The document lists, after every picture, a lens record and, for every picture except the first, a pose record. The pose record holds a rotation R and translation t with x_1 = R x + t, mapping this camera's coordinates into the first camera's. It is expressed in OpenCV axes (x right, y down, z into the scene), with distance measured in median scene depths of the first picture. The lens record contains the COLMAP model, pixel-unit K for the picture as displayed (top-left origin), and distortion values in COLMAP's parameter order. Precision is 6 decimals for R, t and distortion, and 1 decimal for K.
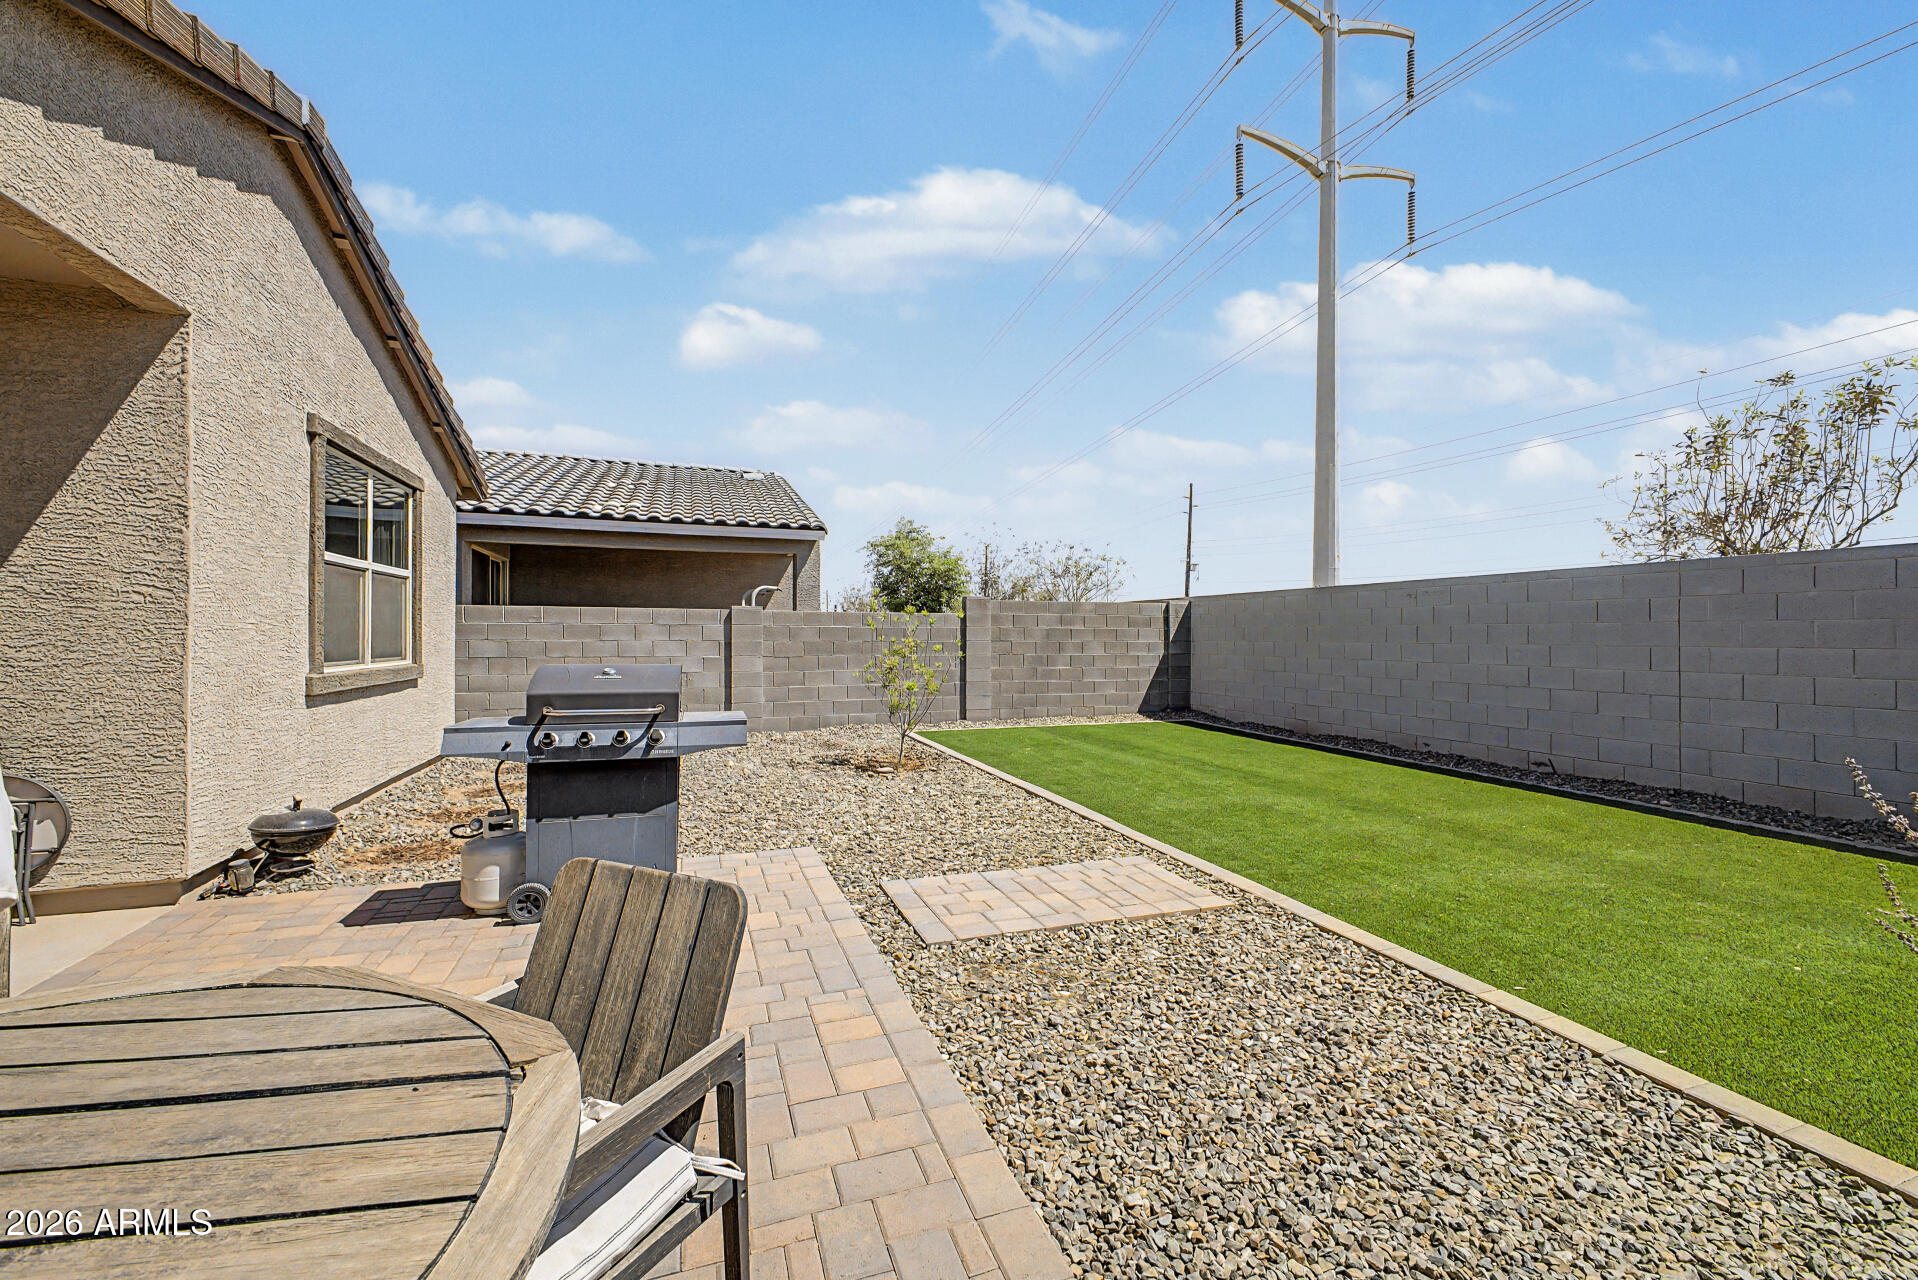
lens RADIAL K [[753.3, 0, 955.4], [0, 753.3, 632.9], [0, 0, 1]] dist [0.011074, -0.002787]
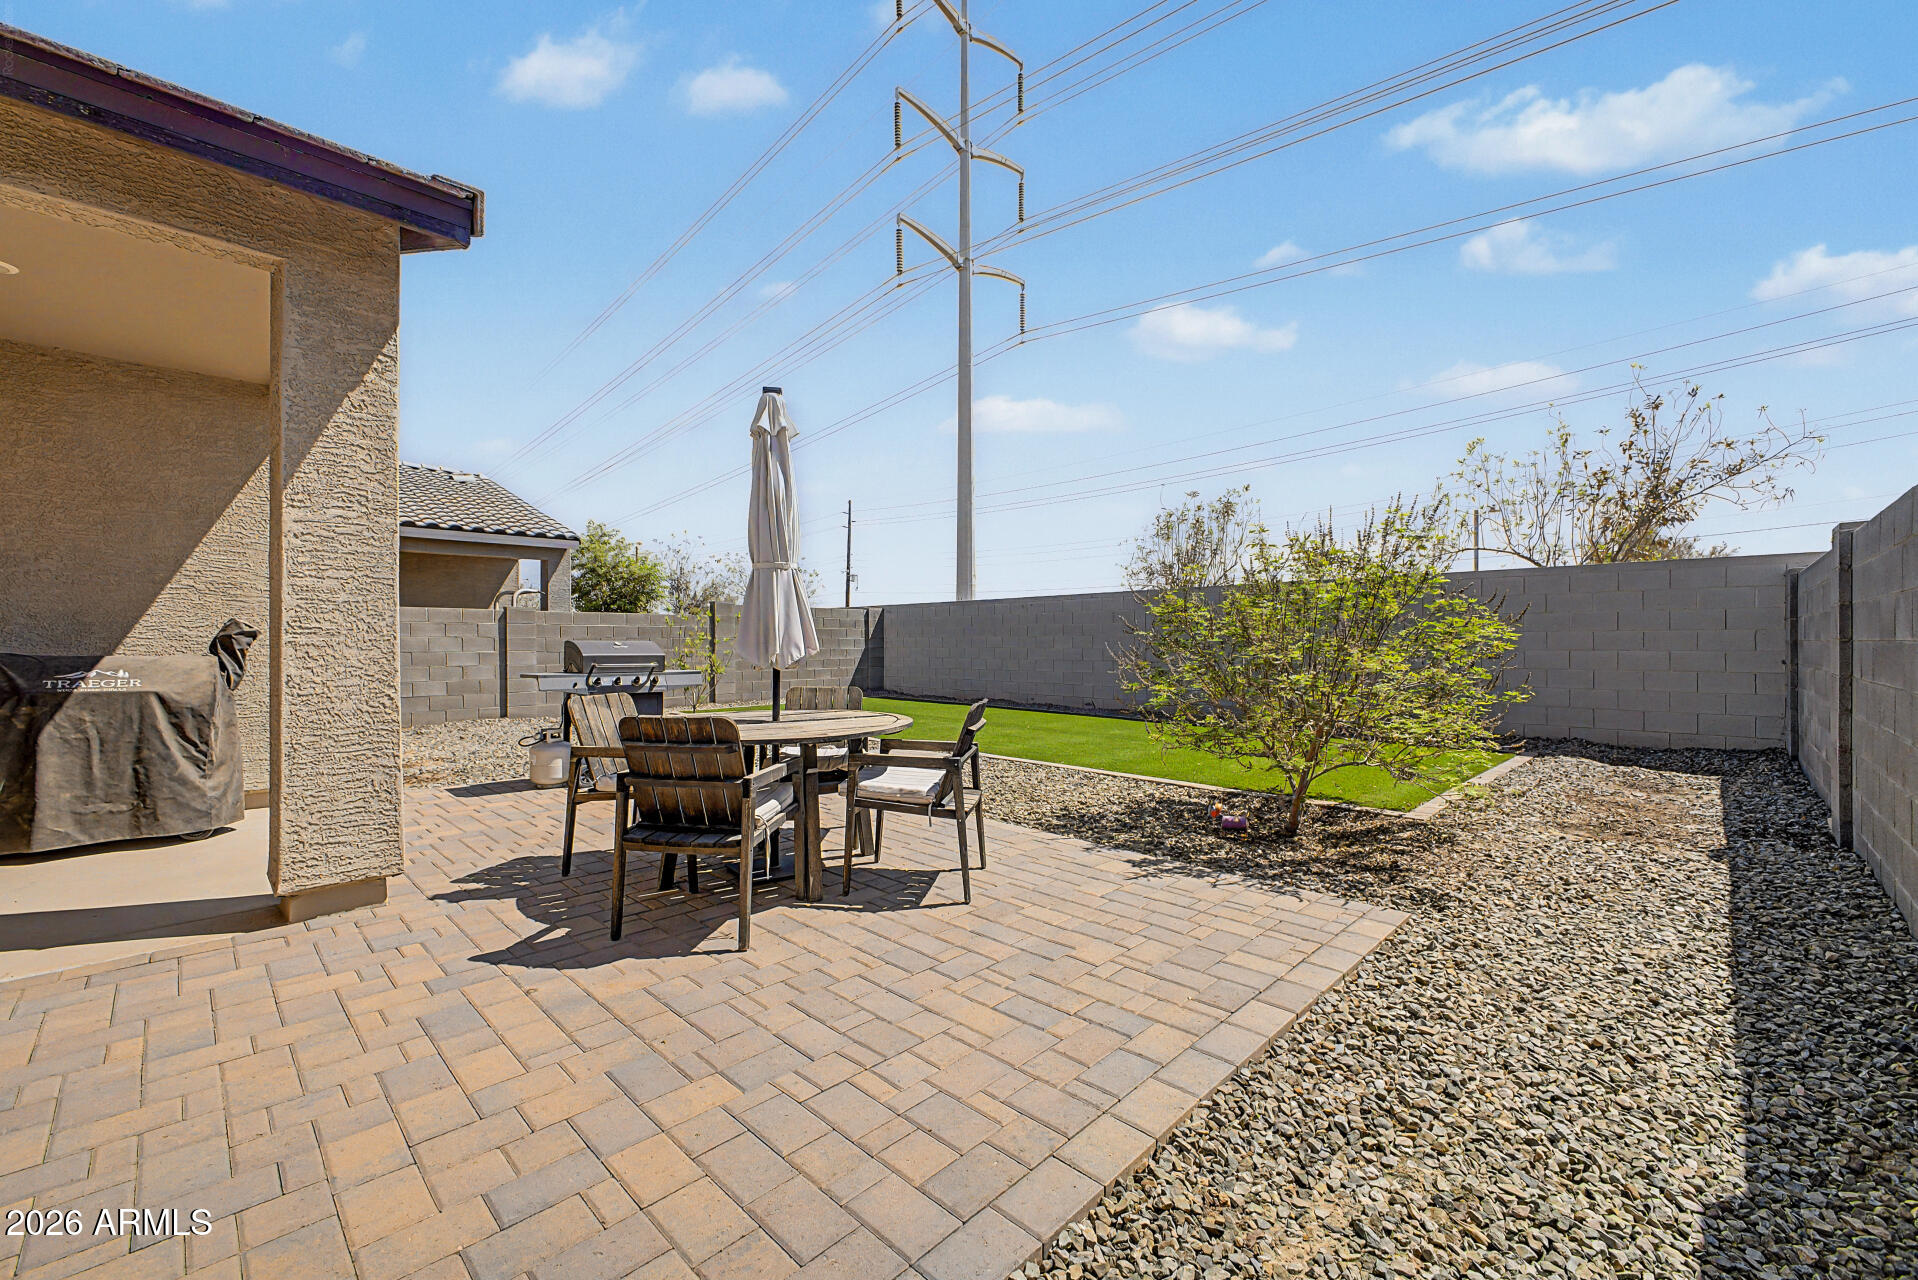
lens RADIAL K [[753.3, 0, 959.3], [0, 753.3, 640.4], [0, 0, 1]] dist [0.011074, -0.002787]
pose [[0.897244, -0.003326, 0.441522, -0.161173], [0.003010, 0.999994, 0.001415, 0.013257], [-0.441524, 0.000059, 0.897249, -0.268013]]
